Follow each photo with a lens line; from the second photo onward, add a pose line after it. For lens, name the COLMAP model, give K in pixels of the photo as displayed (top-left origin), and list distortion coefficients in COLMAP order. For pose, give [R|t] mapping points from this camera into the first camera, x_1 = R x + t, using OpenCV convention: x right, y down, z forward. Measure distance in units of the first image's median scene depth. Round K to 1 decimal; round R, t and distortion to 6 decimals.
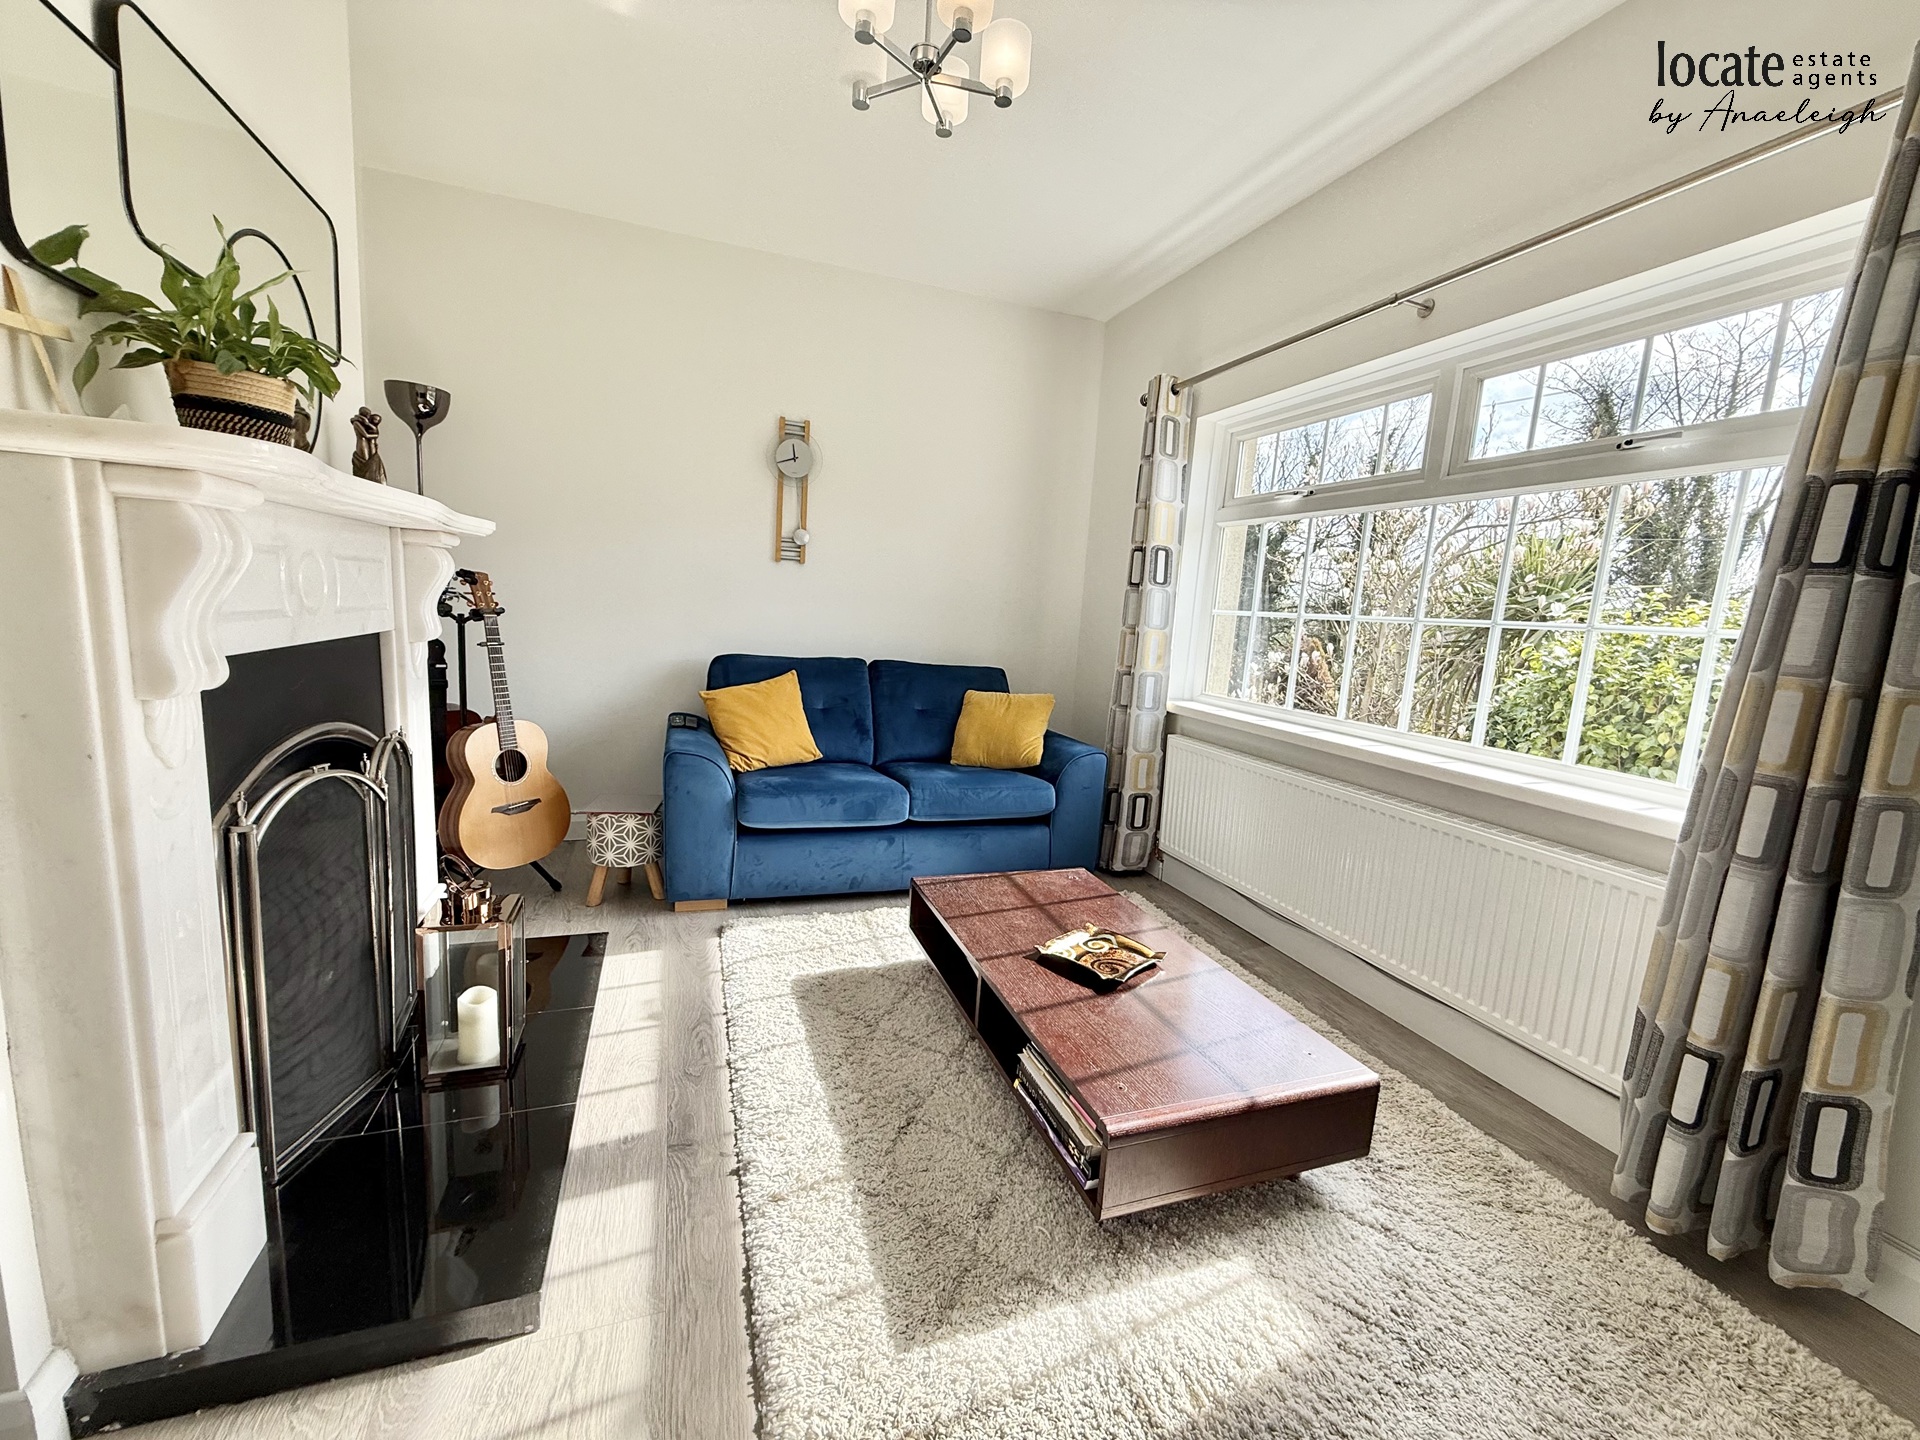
lens RADIAL K [[760.9, 0, 952.7], [0, 760.9, 720.9], [0, 0, 1]] dist [-0.000698, 0.000440]
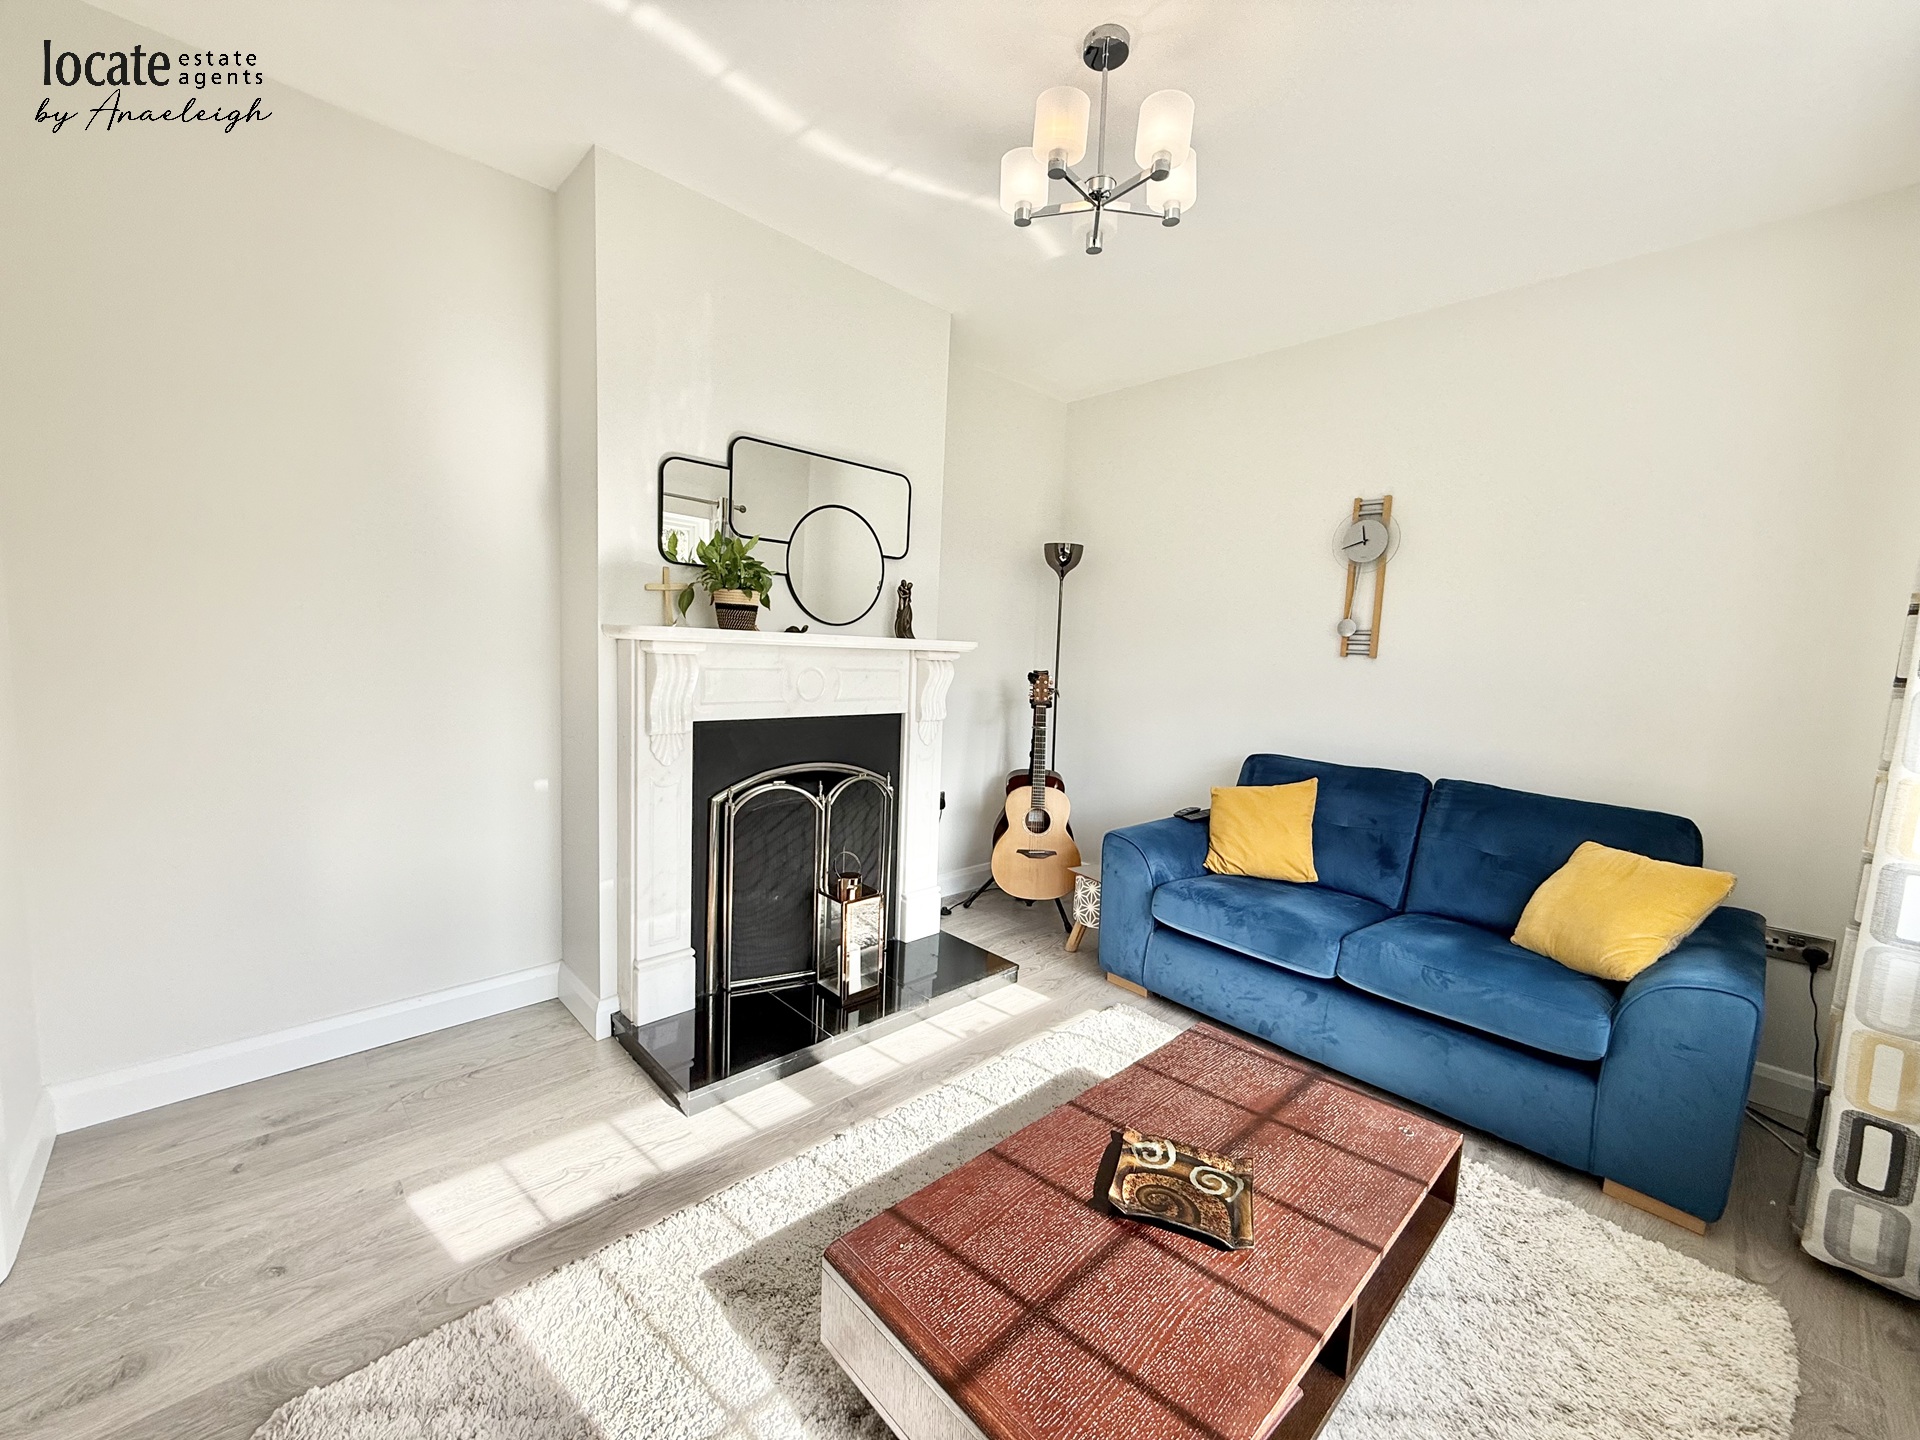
lens RADIAL K [[760.9, 0, 952.7], [0, 760.9, 720.9], [0, 0, 1]] dist [-0.000698, 0.000440]
pose [[0.401721, 0.043541, -0.914727, 0.474091], [-0.156027, 0.987518, -0.021517, -0.051838], [0.902372, 0.151366, 0.403500, 0.278419]]
